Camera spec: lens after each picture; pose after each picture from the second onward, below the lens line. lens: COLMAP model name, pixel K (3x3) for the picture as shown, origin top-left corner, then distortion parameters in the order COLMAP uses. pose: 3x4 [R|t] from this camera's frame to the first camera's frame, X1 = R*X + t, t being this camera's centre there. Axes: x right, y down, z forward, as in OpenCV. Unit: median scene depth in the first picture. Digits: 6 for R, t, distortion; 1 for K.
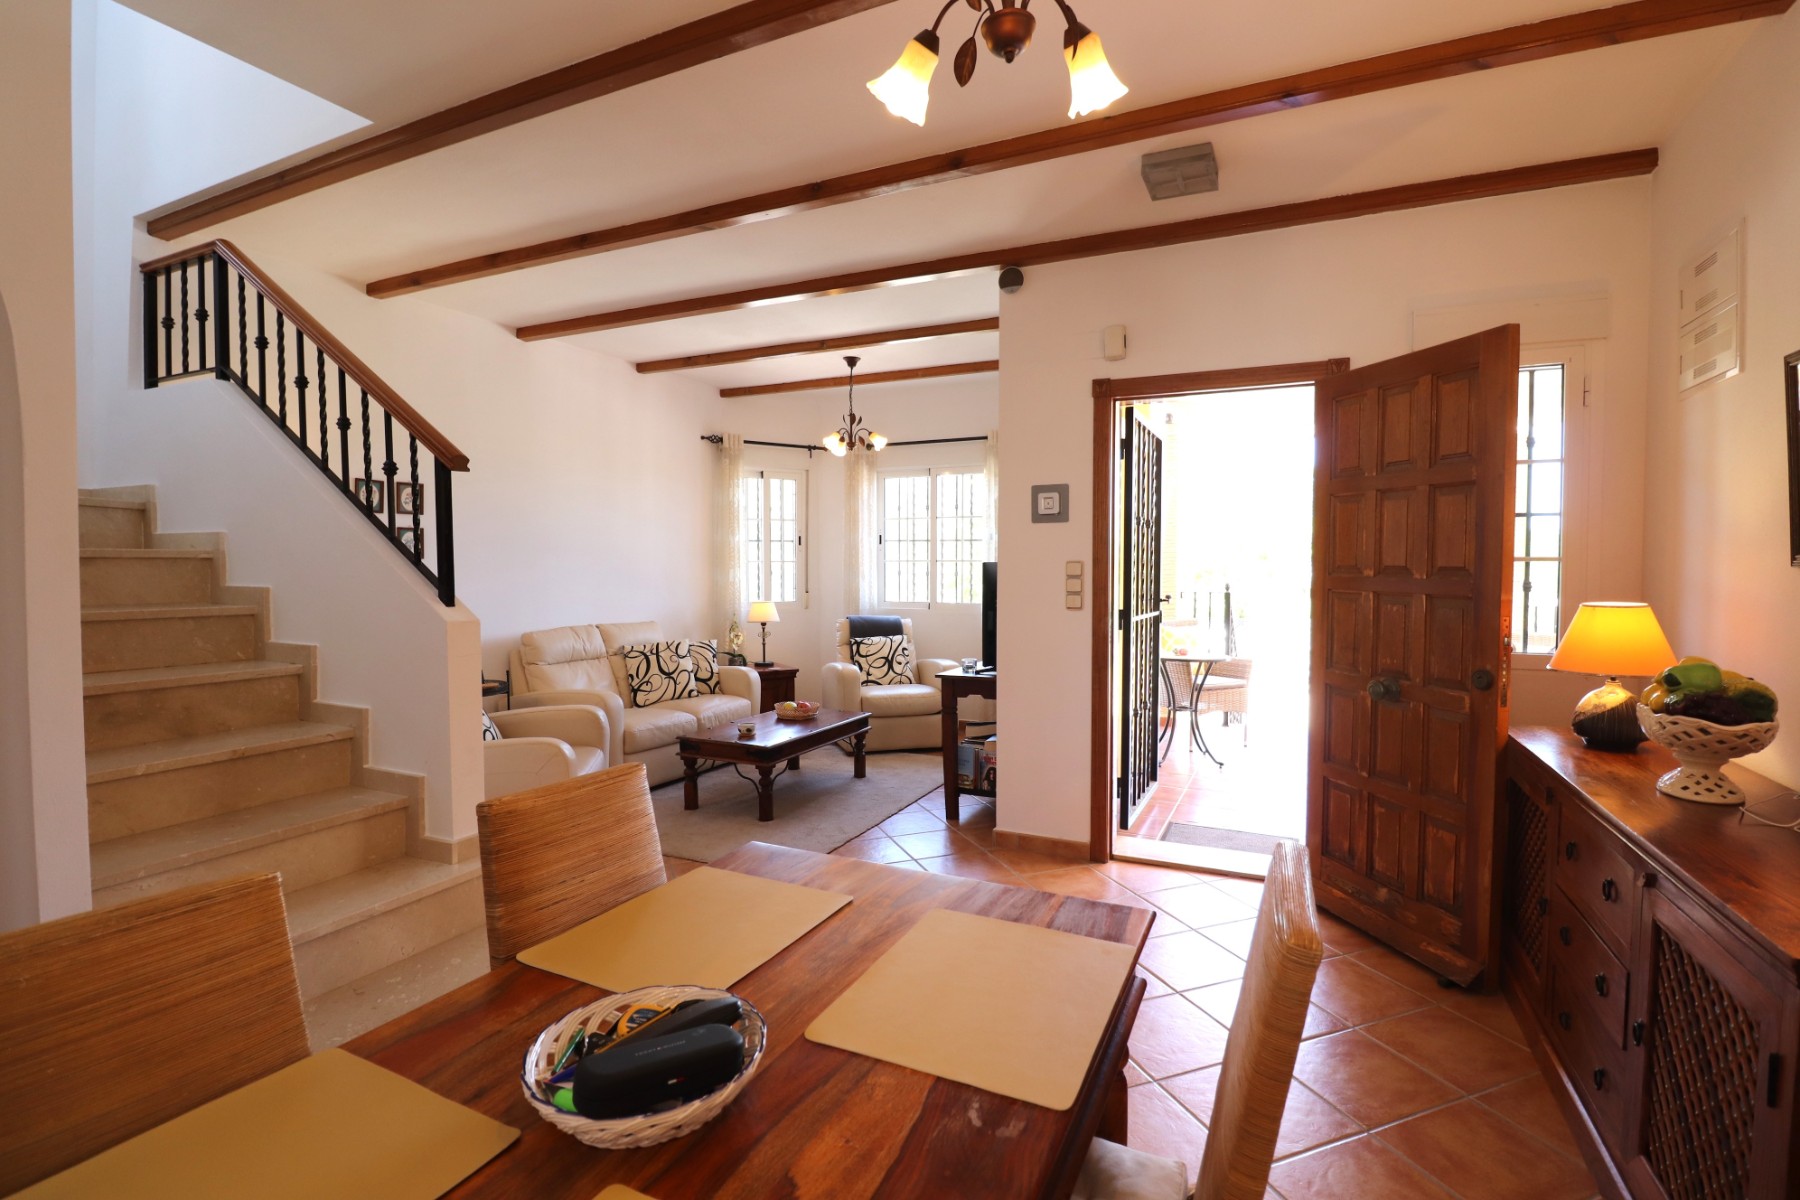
lens RADIAL K [[841.2, 0, 916.8], [0, 841.2, 599.8], [0, 0, 1]] dist [-0.003990, -0.008928]
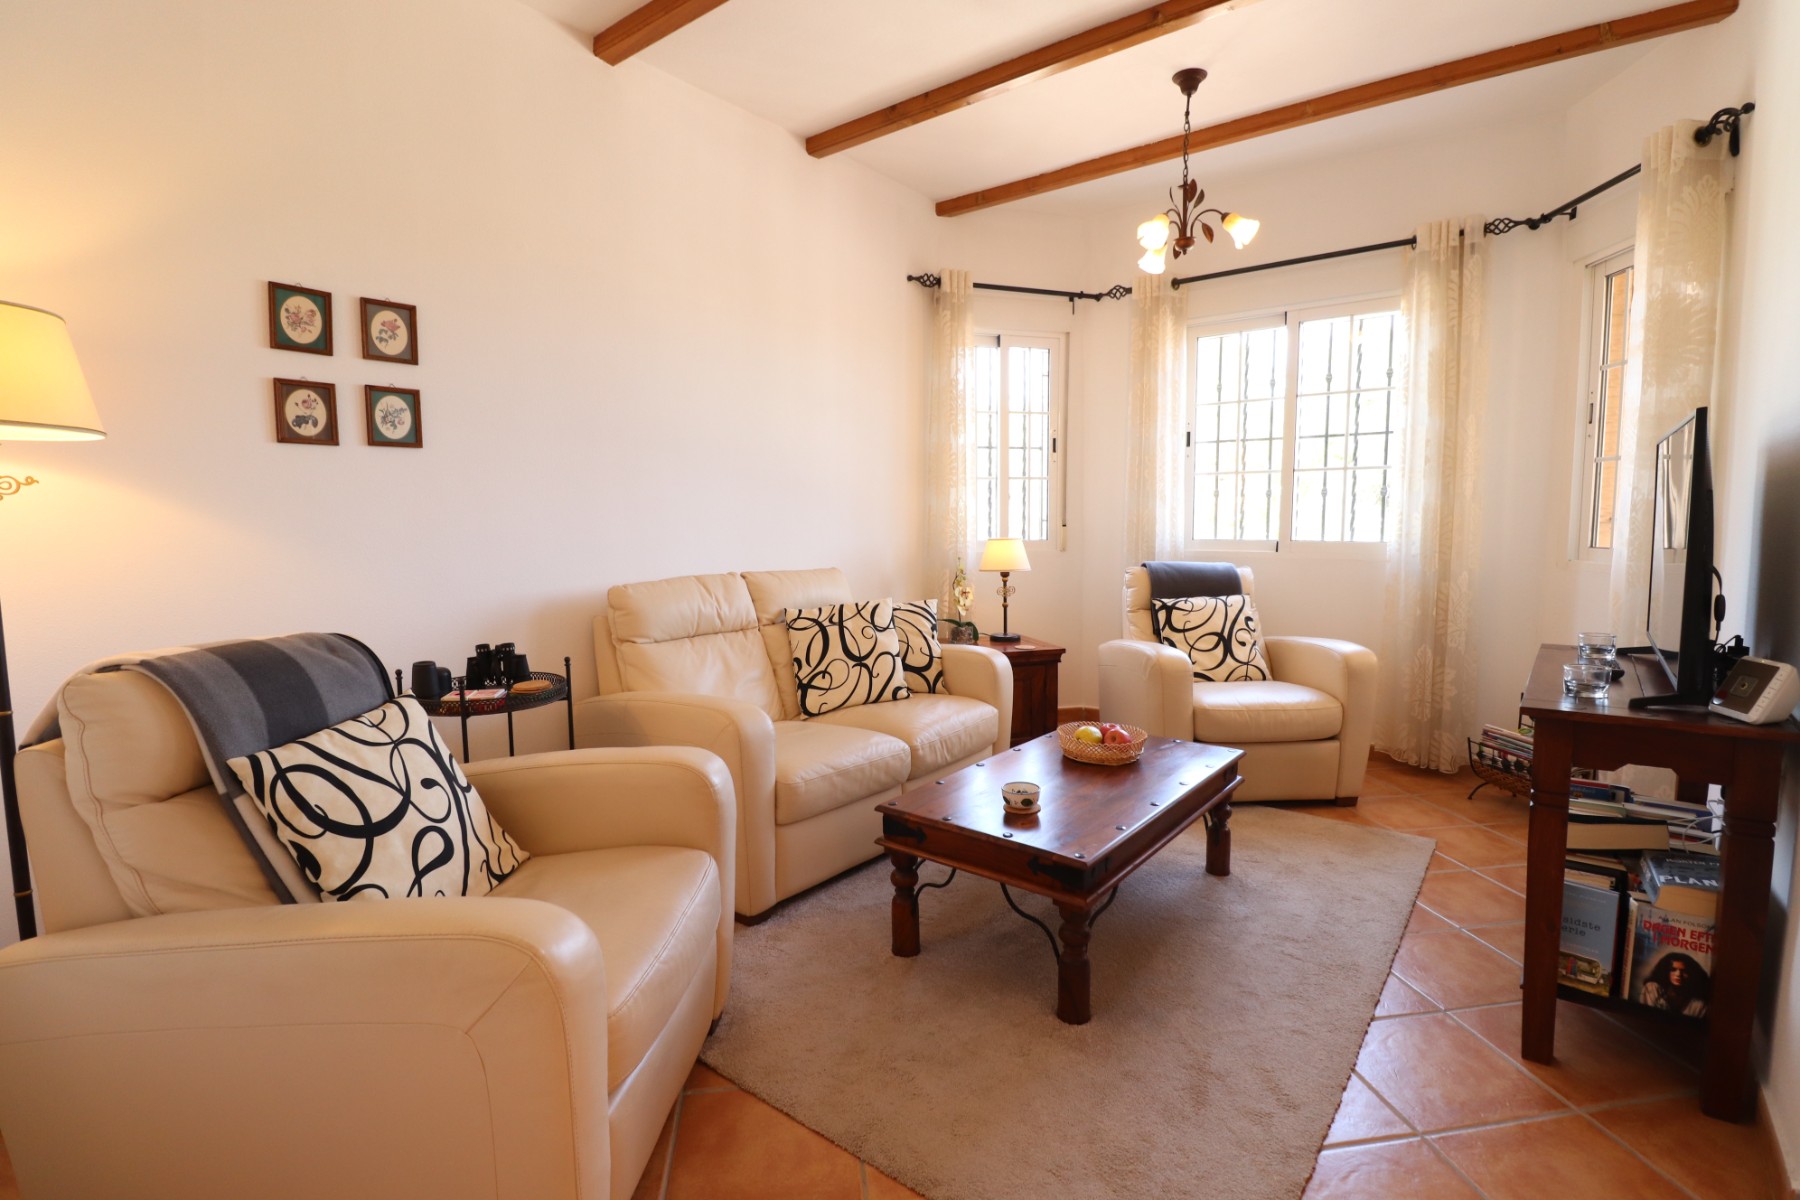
lens RADIAL K [[841.2, 0, 898.3], [0, 841.2, 596.1], [0, 0, 1]] dist [-0.003990, -0.008928]
pose [[0.971925, 0.013663, -0.234893, -0.115497], [-0.001337, 0.998617, 0.052555, 0.012646], [0.235286, -0.050766, 0.970599, 0.385960]]
